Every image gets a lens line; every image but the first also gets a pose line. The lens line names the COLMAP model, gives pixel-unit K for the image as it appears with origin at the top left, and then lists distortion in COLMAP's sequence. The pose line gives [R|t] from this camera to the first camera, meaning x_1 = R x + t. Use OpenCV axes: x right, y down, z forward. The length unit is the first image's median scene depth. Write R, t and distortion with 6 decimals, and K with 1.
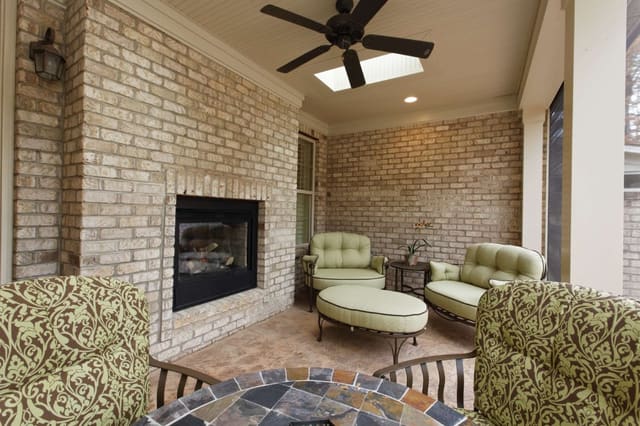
lens RADIAL K [[284.6, 0, 317.1], [0, 284.6, 210.0], [0, 0, 1]] dist [-0.006933, 0.002816]
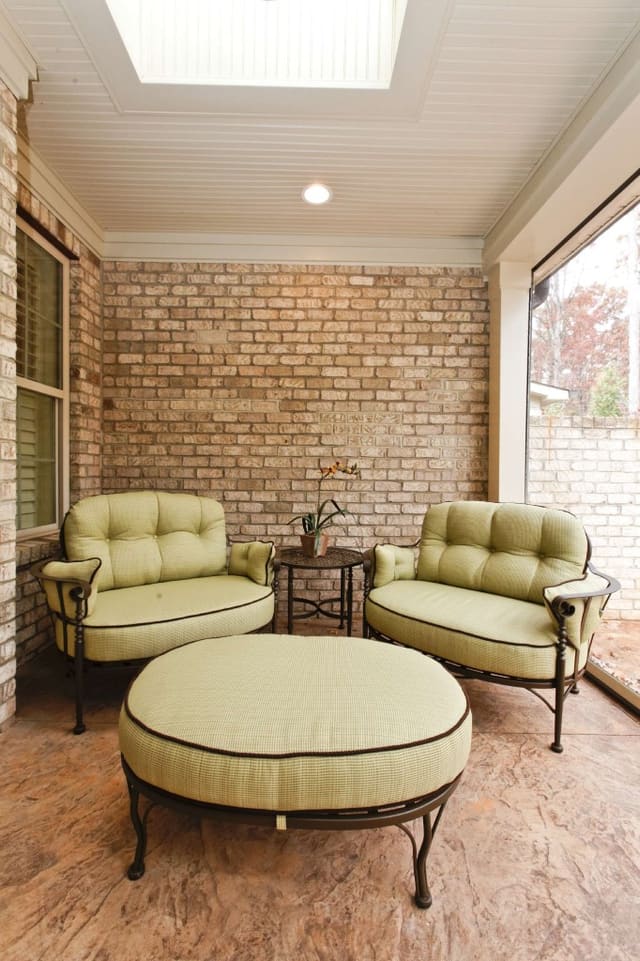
lens RADIAL K [[427.4, 0, 318.2], [0, 427.4, 483.5], [0, 0, 1]] dist [-0.006933, 0.002816]
pose [[0.850548, -0.021778, 0.525446, -0.034567], [-0.002692, 0.998949, 0.045760, 0.039904], [-0.525890, -0.040336, 0.849596, 0.384108]]
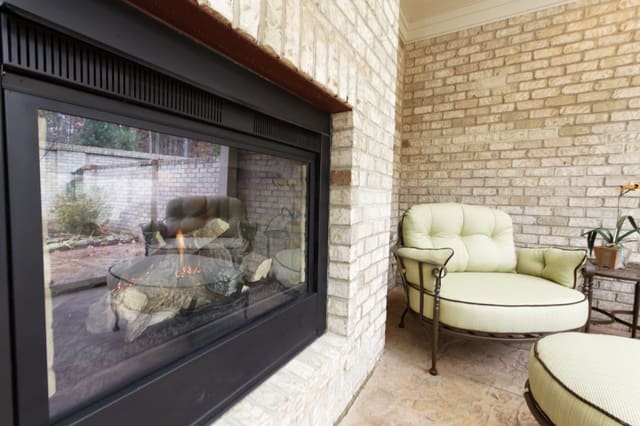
lens RADIAL K [[284.6, 0, 316.6], [0, 284.6, 212.3], [0, 0, 1]] dist [-0.006933, 0.002816]
pose [[0.999987, 0.003061, -0.004140, -0.180559], [-0.002777, 0.997740, 0.067136, 0.062719], [0.004336, -0.067123, 0.997735, 0.489927]]
